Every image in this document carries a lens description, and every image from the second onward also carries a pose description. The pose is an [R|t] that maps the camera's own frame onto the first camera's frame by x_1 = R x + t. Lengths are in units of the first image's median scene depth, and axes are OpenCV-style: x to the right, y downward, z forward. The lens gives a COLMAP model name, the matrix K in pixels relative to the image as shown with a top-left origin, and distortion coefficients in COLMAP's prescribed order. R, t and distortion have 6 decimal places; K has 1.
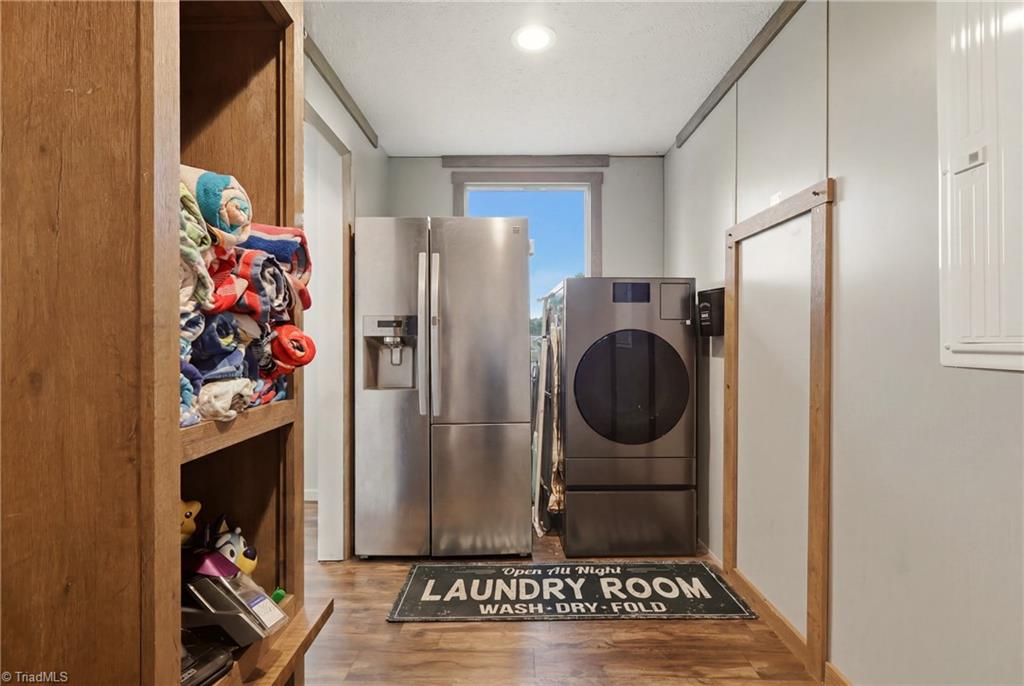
lens RADIAL K [[484.9, 0, 508.9], [0, 484.9, 337.0], [0, 0, 1]] dist [0.004964, 0.000351]
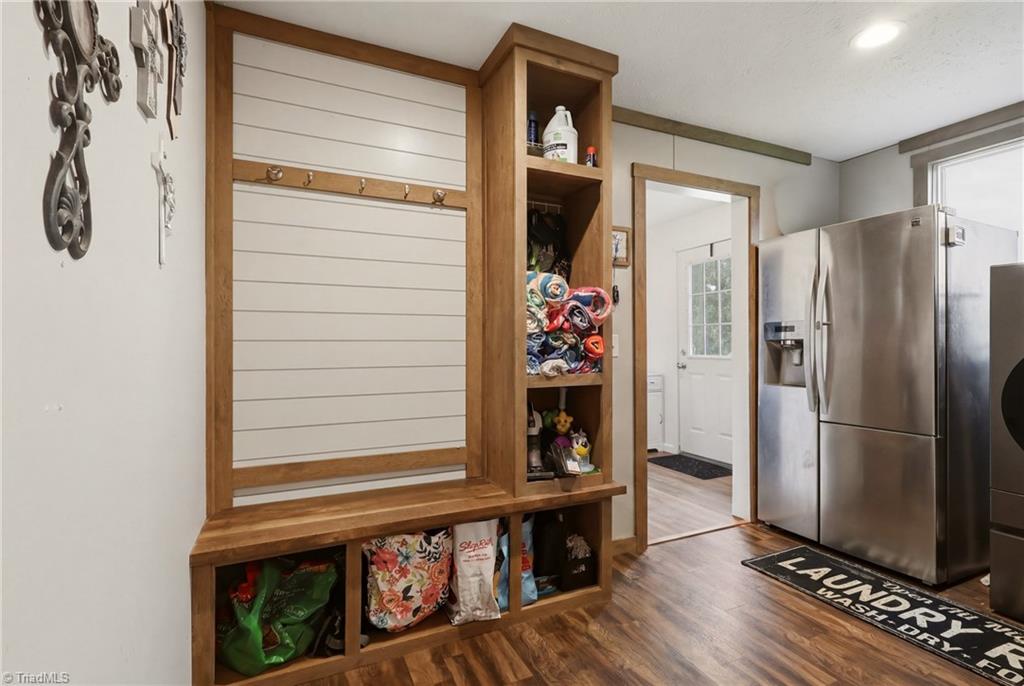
lens RADIAL K [[484.9, 0, 517.2], [0, 484.9, 343.2], [0, 0, 1]] dist [0.004964, 0.000351]
pose [[0.439908, 0.004081, -0.898034, 0.604080], [0.004104, 0.999970, 0.006555, -0.004168], [0.898034, -0.006569, 0.439878, -0.085710]]
